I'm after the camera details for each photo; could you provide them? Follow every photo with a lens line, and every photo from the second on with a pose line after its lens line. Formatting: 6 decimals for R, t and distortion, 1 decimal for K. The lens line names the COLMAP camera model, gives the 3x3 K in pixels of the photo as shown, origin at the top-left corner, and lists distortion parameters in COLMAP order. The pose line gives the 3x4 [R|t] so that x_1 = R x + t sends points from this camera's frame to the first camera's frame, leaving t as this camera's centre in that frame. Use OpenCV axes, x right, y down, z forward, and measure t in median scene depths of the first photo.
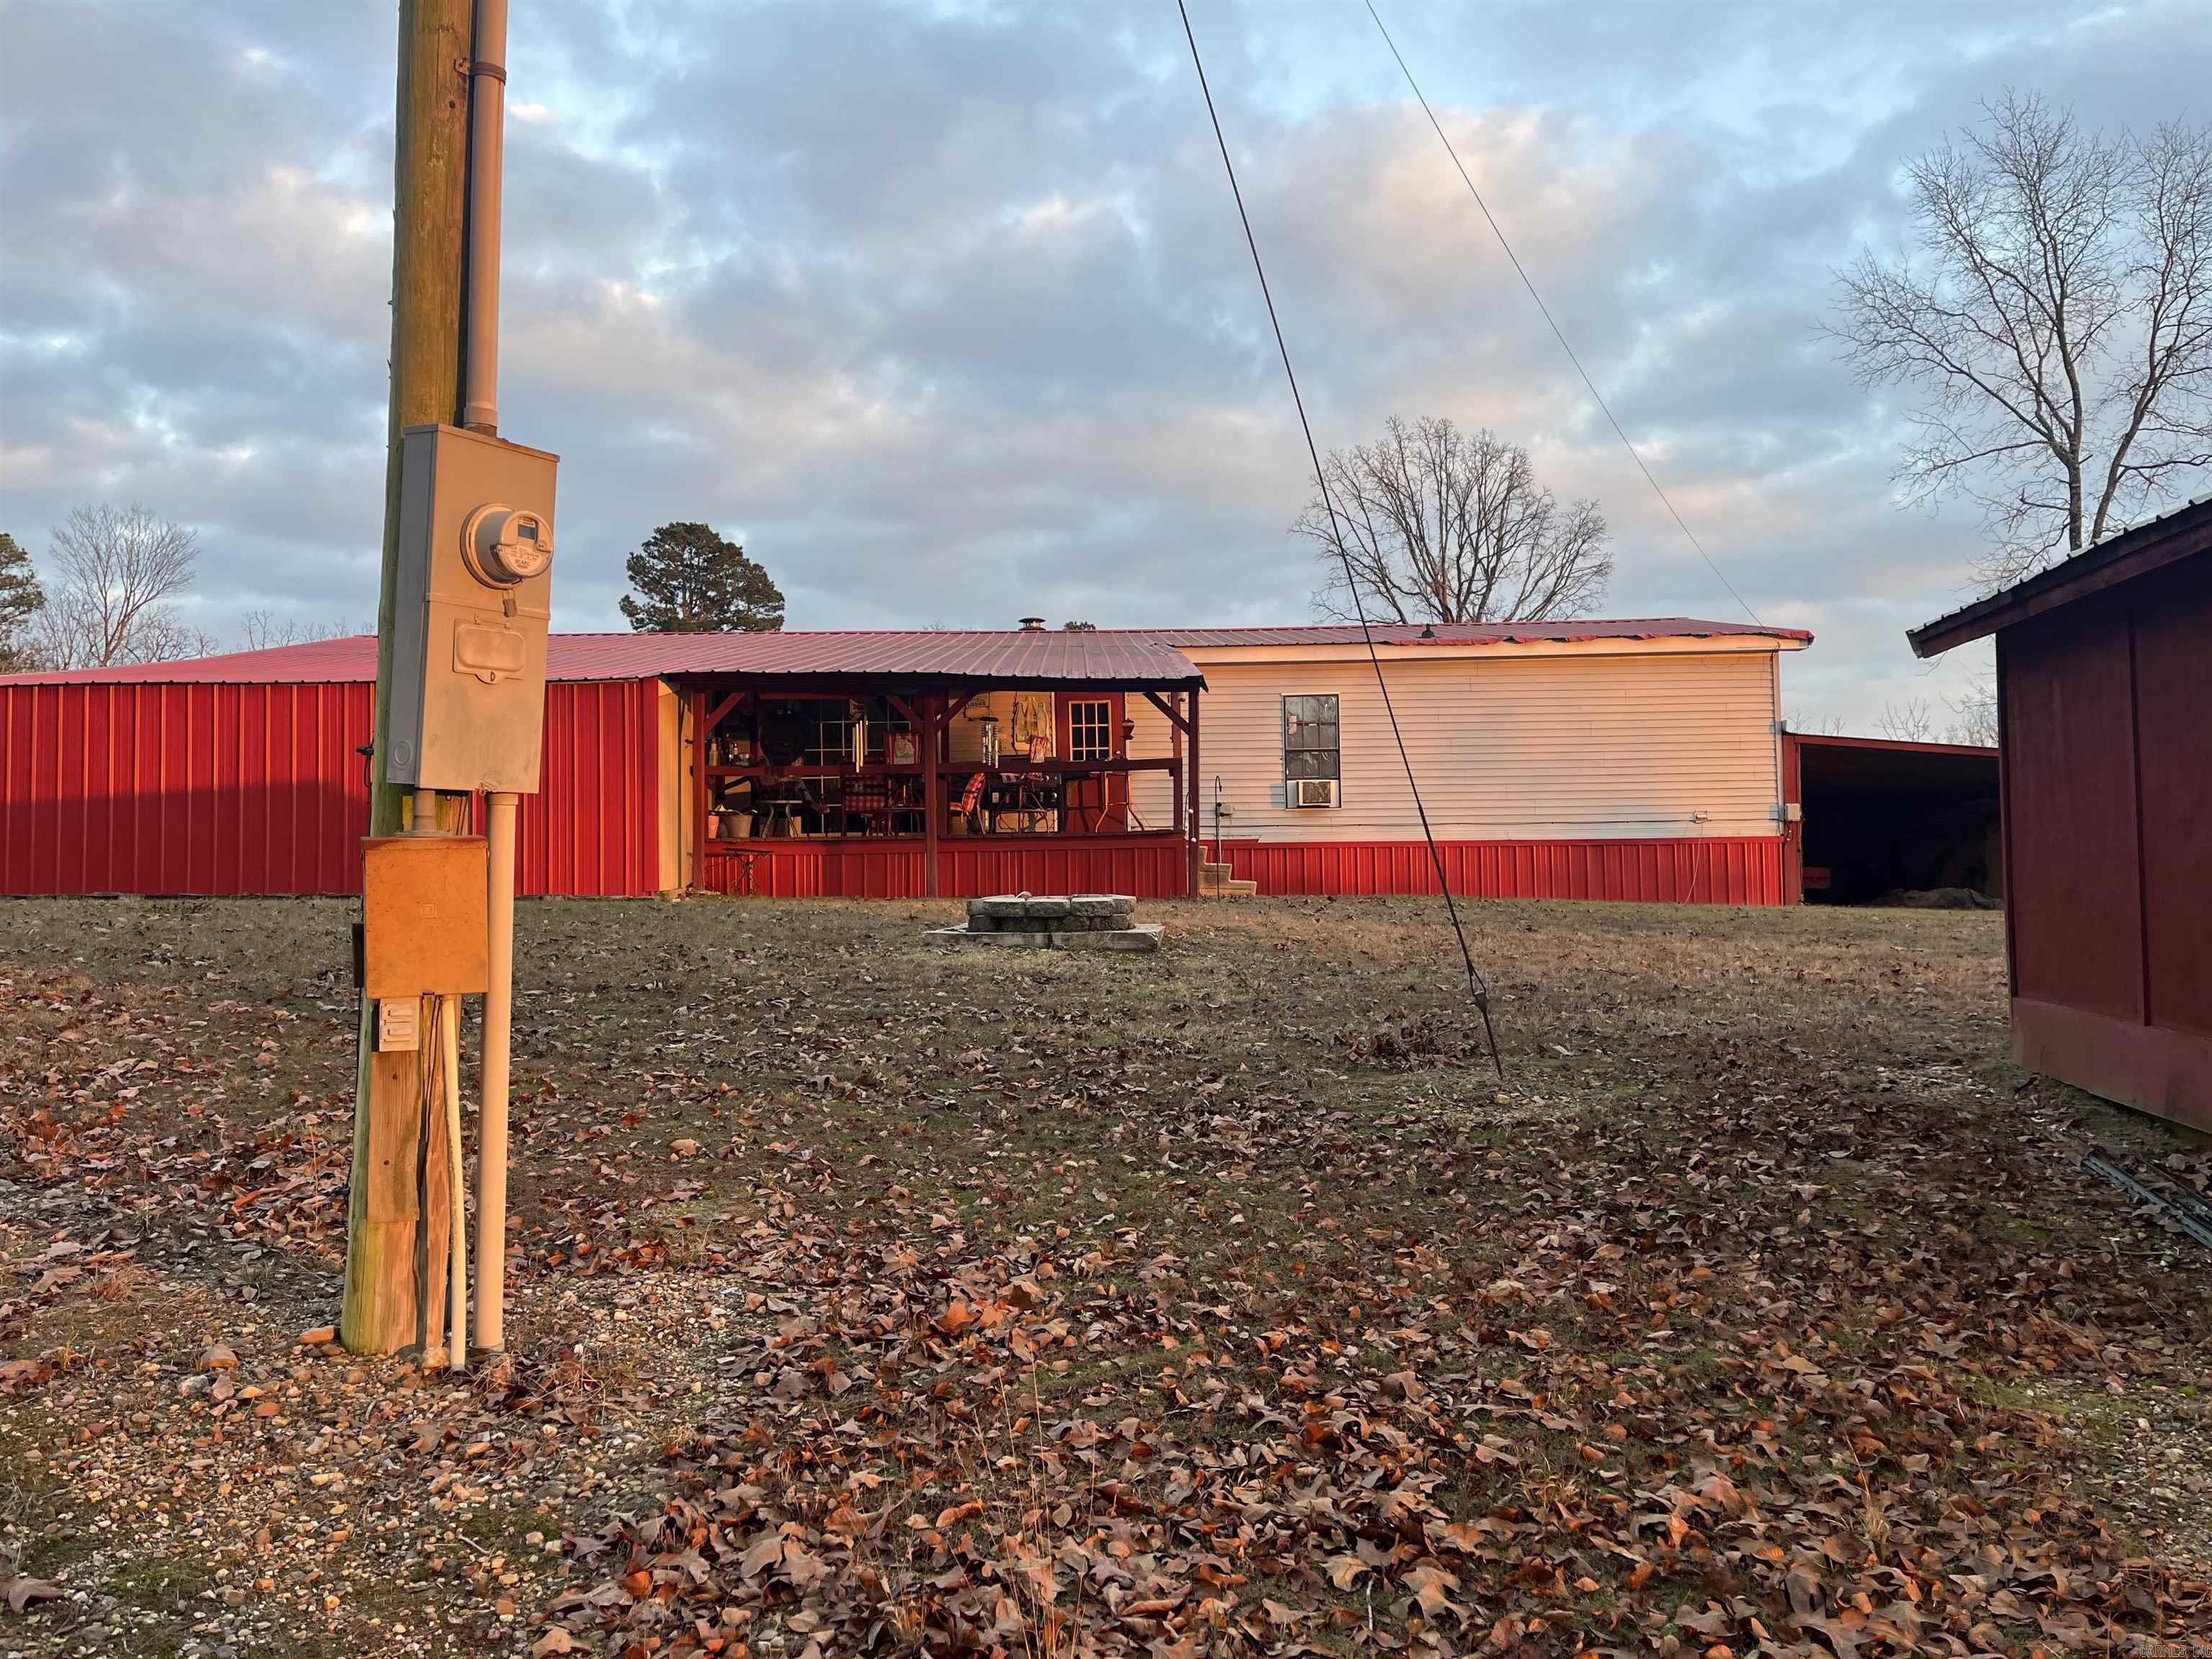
lens RADIAL K [[1687.4, 0, 1135.1], [0, 1687.4, 826.3], [0, 0, 1]] dist [0.078684, -0.091901]
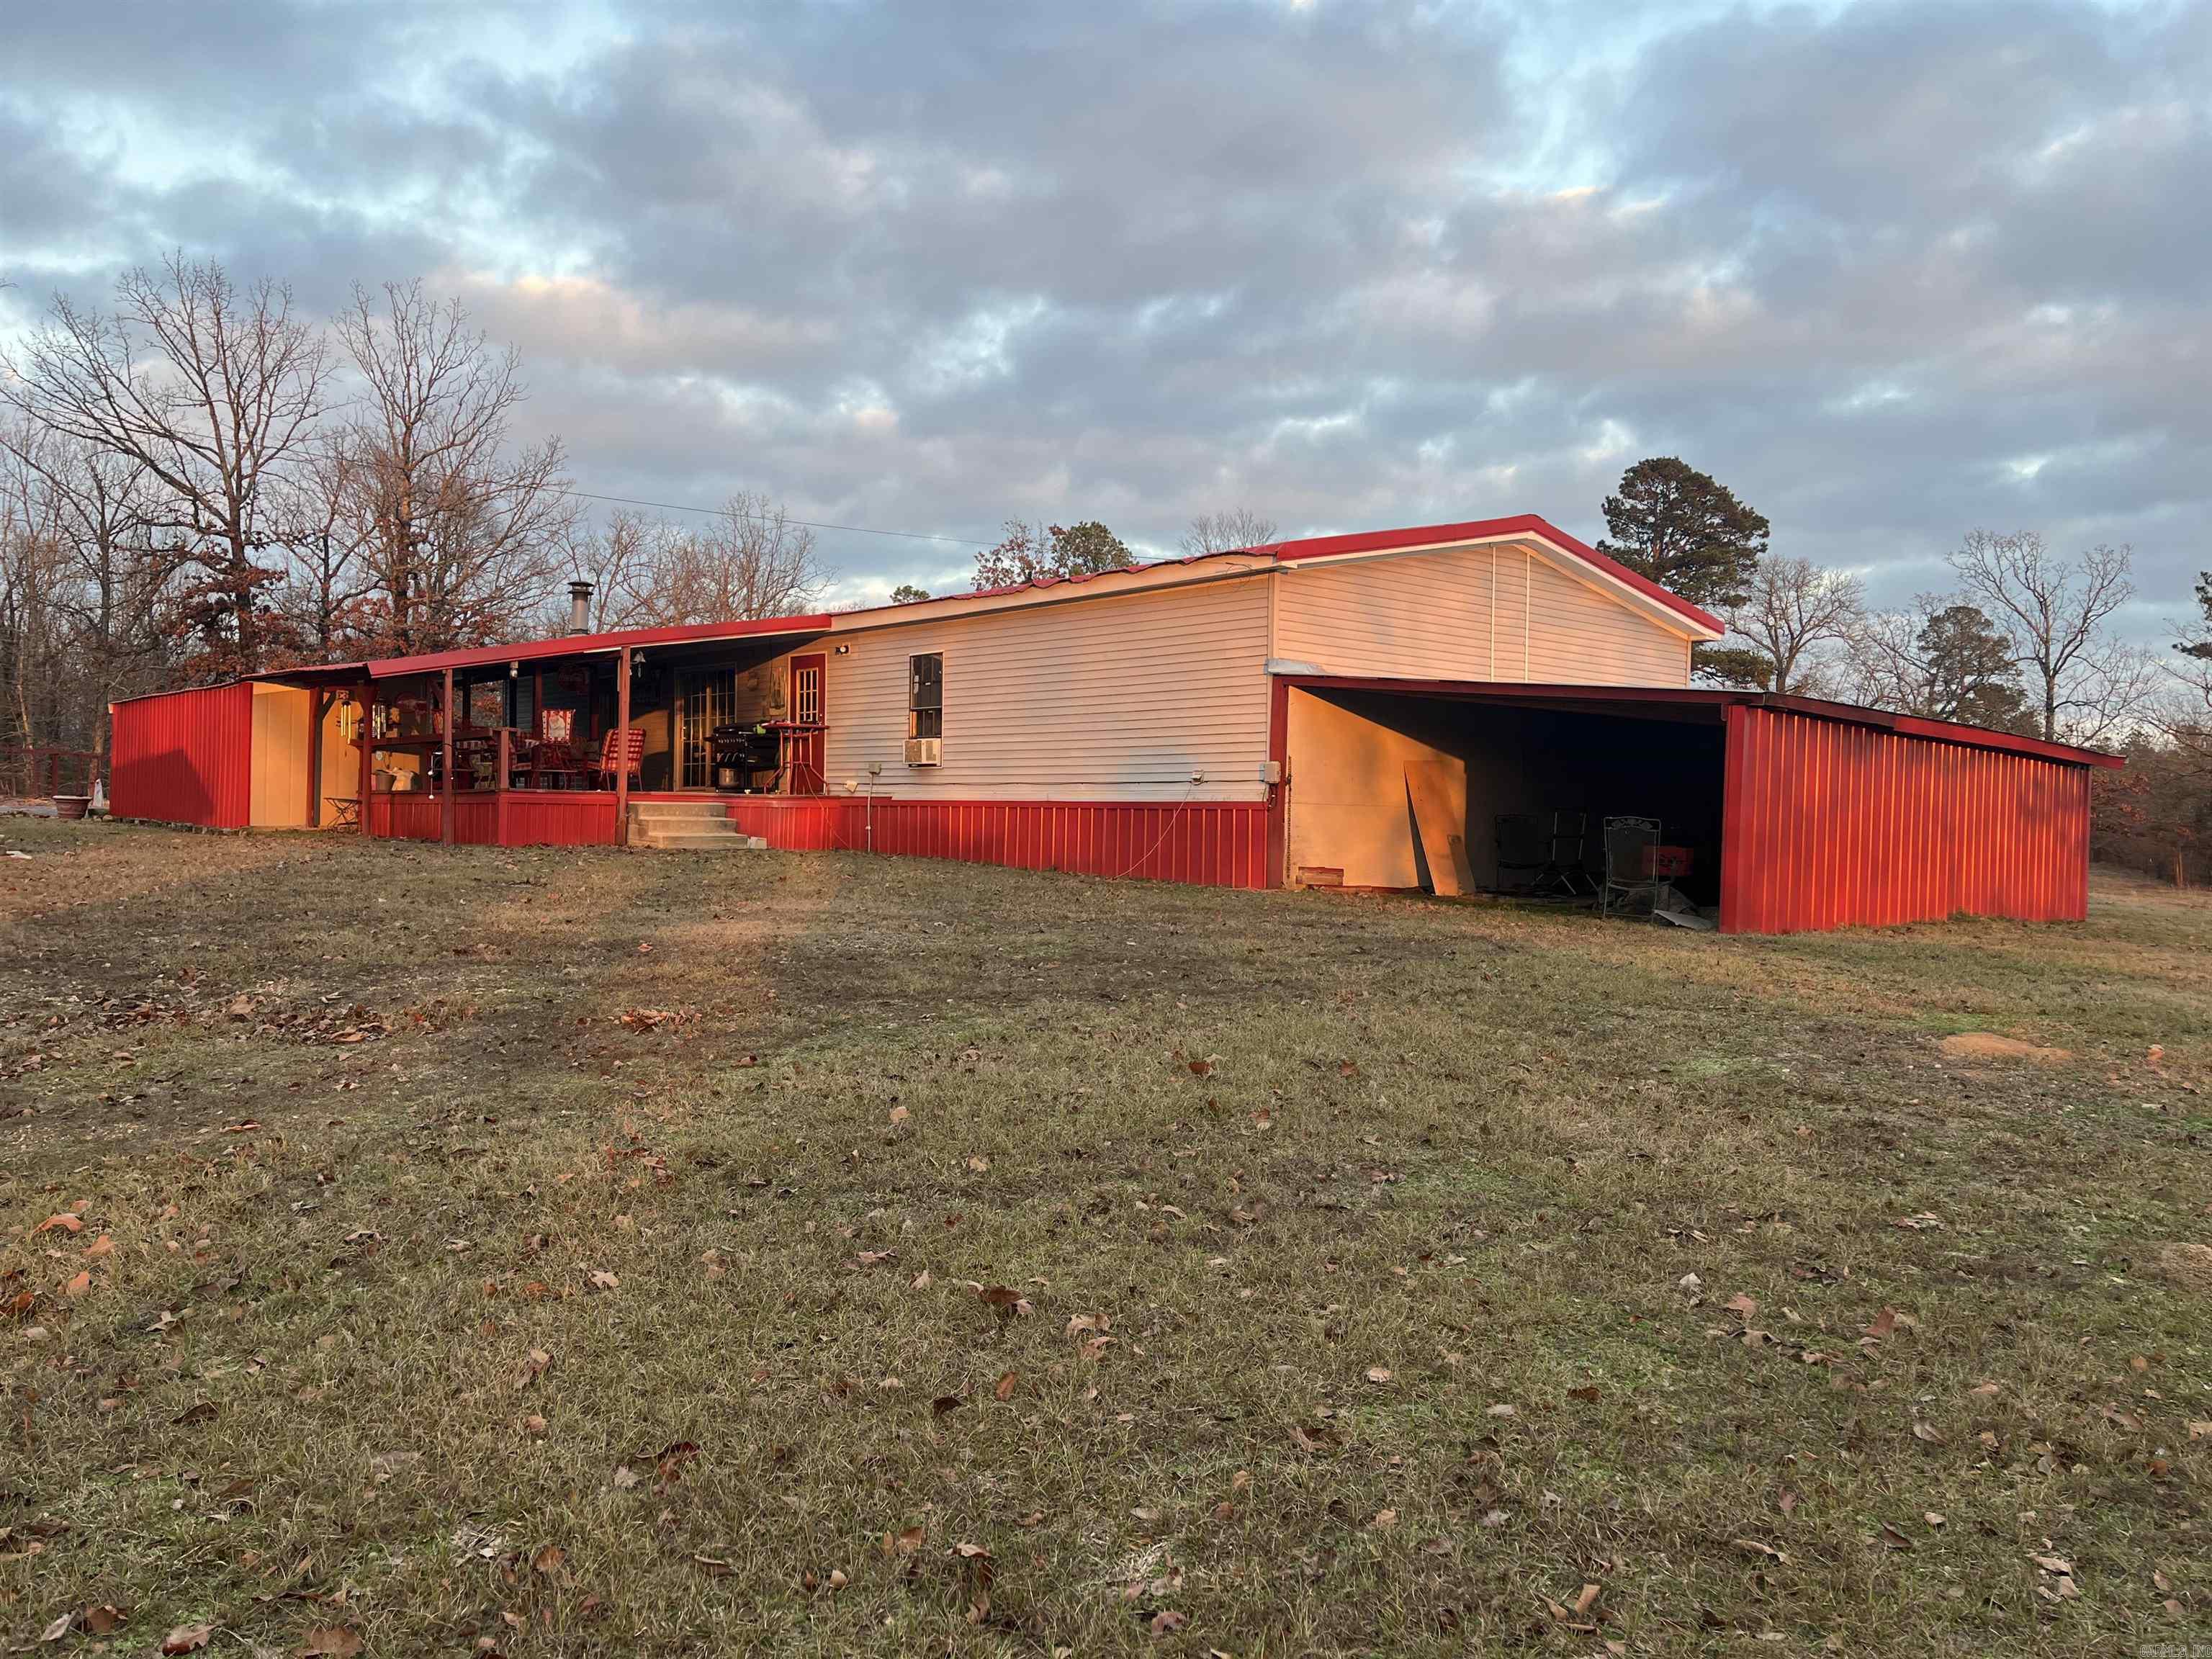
lens RADIAL K [[1687.4, 0, 1135.1], [0, 1687.4, 826.3], [0, 0, 1]] dist [0.078684, -0.091901]
pose [[0.658869, 0.027104, -0.751769, 0.947506], [0.000626, 0.999331, 0.036579, -0.011519], [0.752257, -0.024571, 0.658411, 0.420674]]
